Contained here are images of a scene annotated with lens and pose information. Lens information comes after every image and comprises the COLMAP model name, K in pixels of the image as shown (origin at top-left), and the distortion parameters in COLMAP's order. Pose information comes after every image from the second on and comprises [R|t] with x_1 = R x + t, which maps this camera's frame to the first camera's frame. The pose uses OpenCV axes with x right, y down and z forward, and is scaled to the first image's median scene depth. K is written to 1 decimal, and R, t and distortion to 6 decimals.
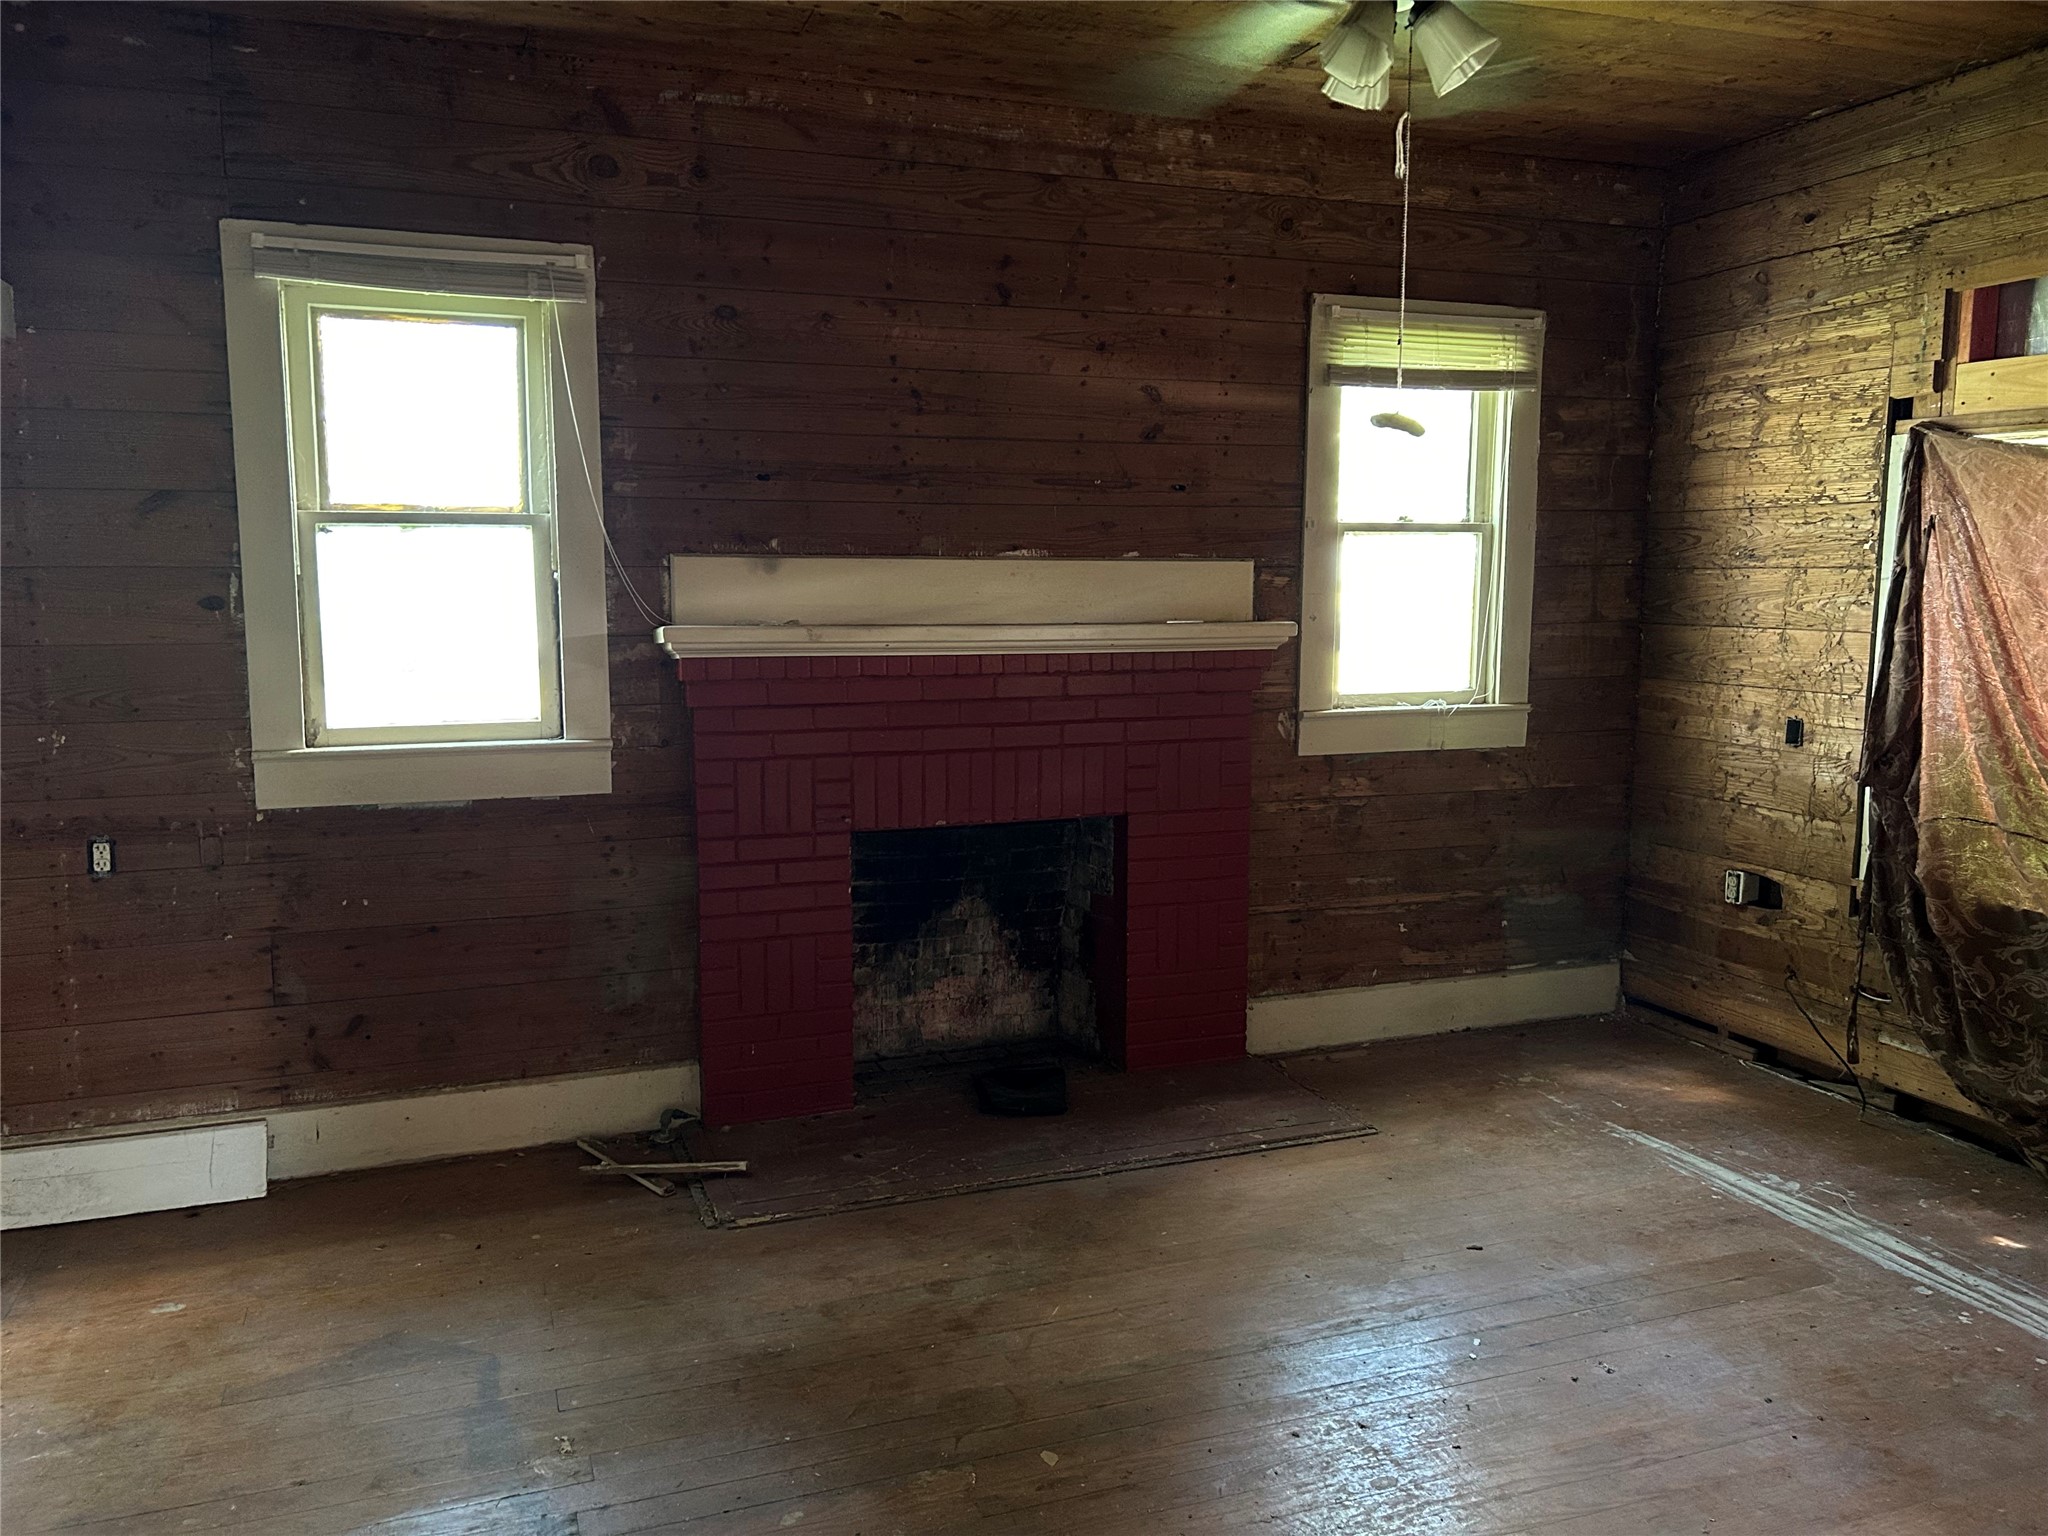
lens RADIAL K [[1543.7, 0, 1021.5], [0, 1543.7, 778.3], [0, 0, 1]] dist [0.043181, -0.053769]
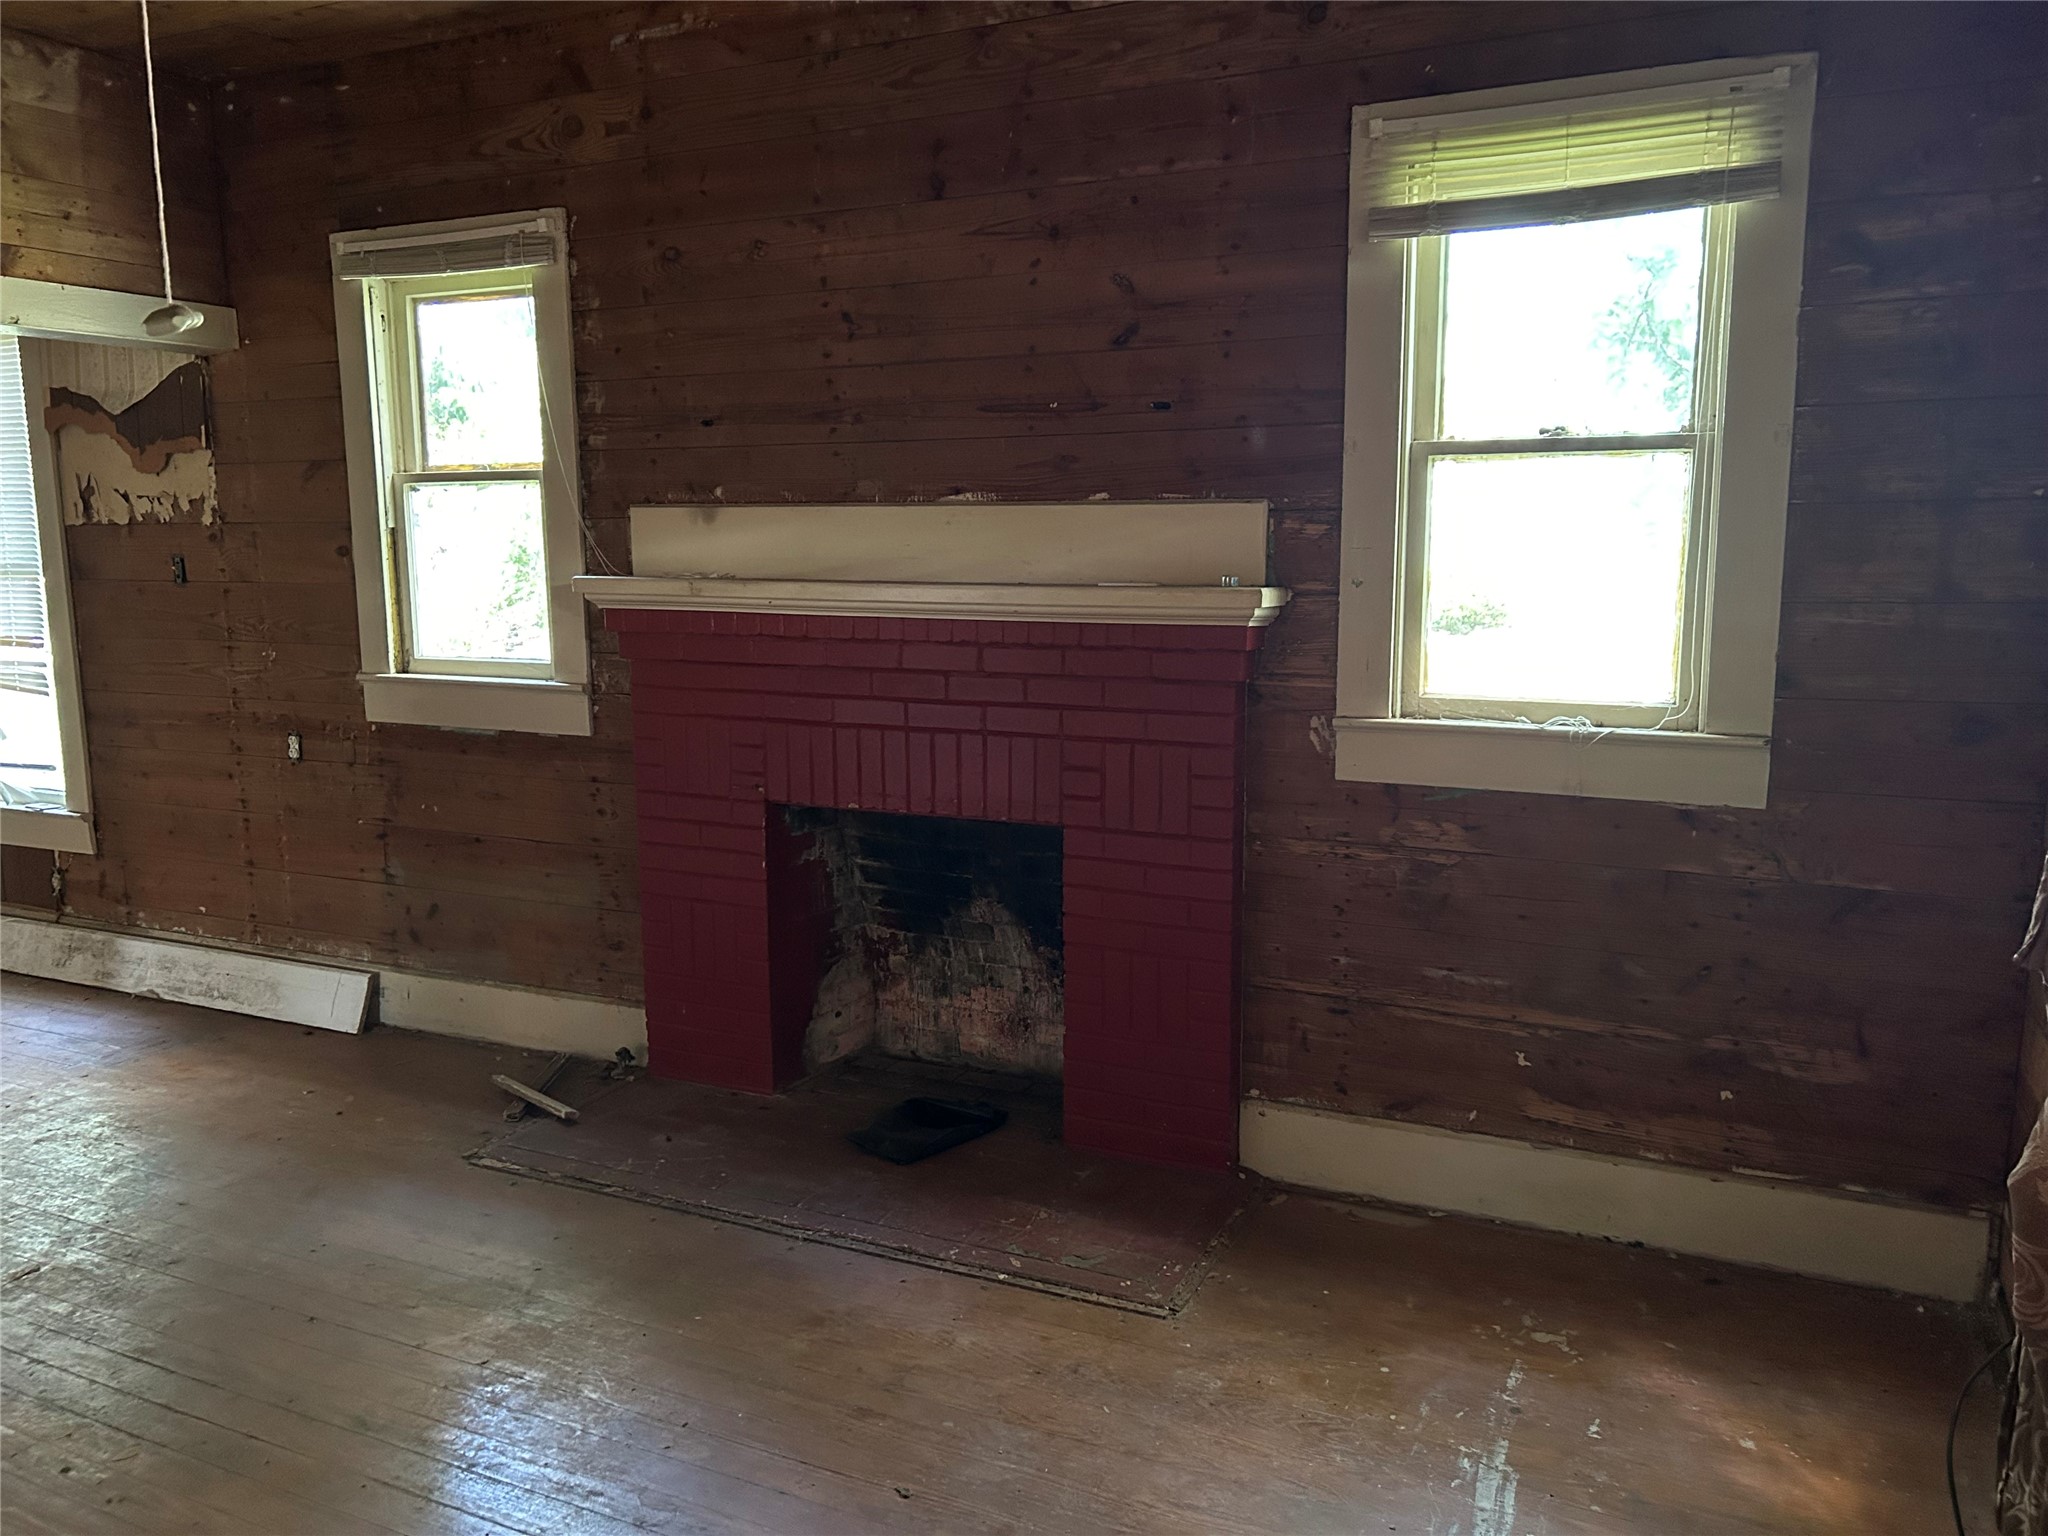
lens RADIAL K [[1543.7, 0, 1021.5], [0, 1543.7, 778.3], [0, 0, 1]] dist [0.043181, -0.053769]
pose [[0.694075, 0.110434, -0.711382, 0.662185], [-0.089970, 0.993723, 0.066484, -0.055849], [0.714259, 0.017858, 0.699654, 0.461234]]
